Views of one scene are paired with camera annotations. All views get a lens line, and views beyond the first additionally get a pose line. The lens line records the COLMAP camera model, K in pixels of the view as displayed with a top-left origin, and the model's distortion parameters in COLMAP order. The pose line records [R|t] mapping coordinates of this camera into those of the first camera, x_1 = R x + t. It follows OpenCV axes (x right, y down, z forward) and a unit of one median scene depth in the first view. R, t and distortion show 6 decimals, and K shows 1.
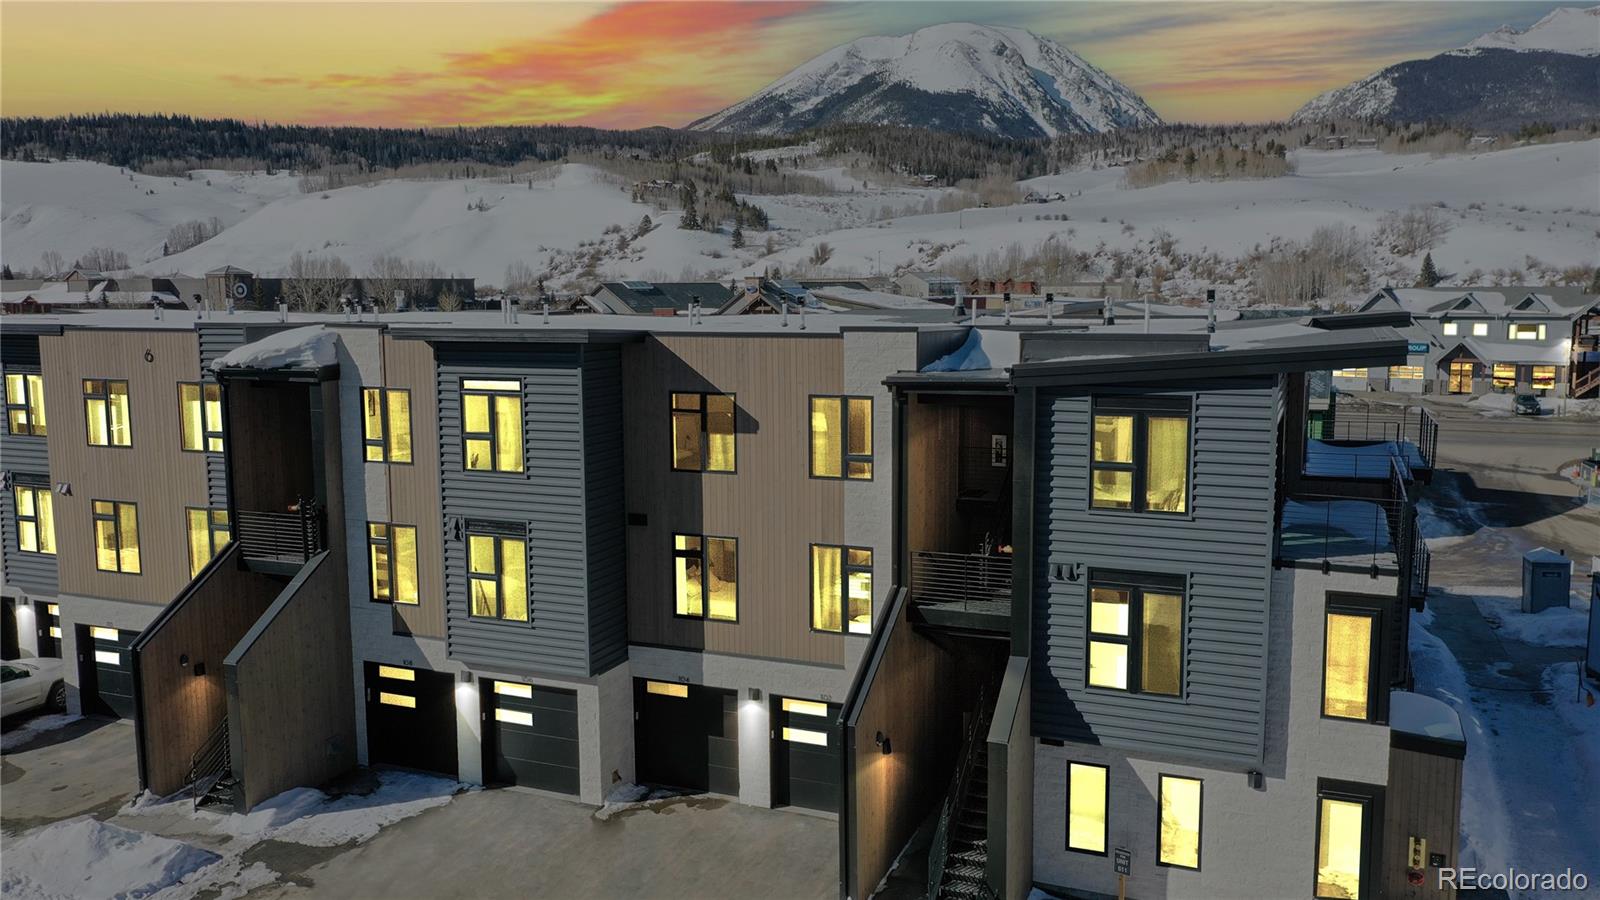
lens RADIAL K [[1211.2, 0, 801.3], [0, 1211.2, 445.0], [0, 0, 1]] dist [0.011117, -0.001426]
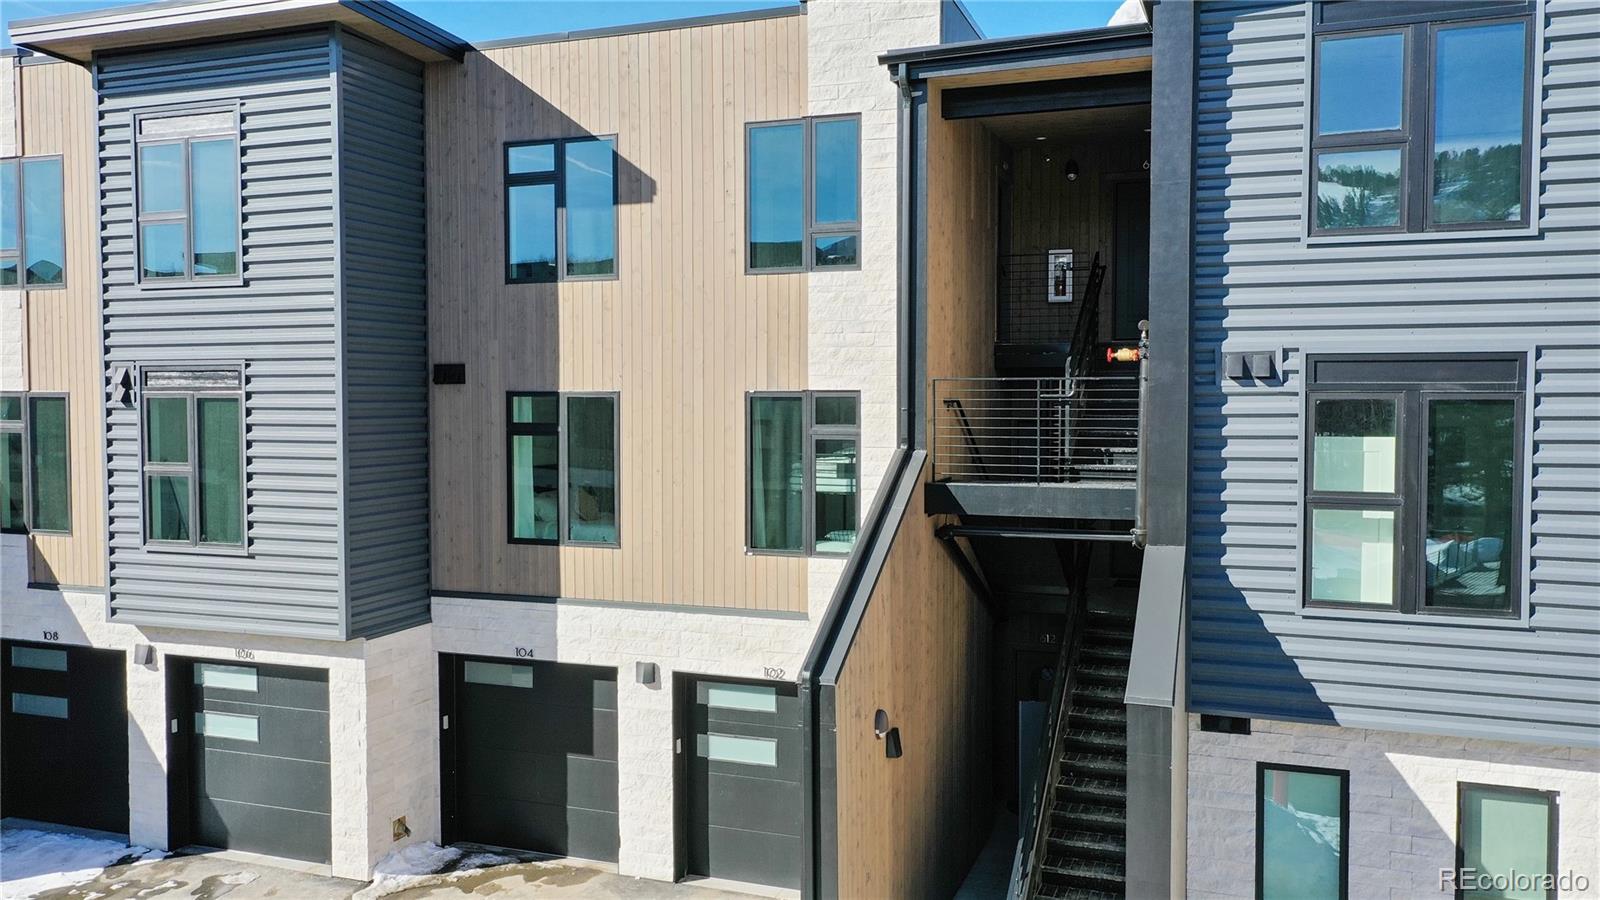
lens RADIAL K [[1211.2, 0, 795.1], [0, 1211.2, 452.9], [0, 0, 1]] dist [0.011117, -0.001426]
pose [[0.999229, 0.003383, 0.039109, 0.007629], [-0.000215, 0.996736, -0.080731, 0.147322], [-0.039254, 0.080661, 0.995968, 0.424468]]
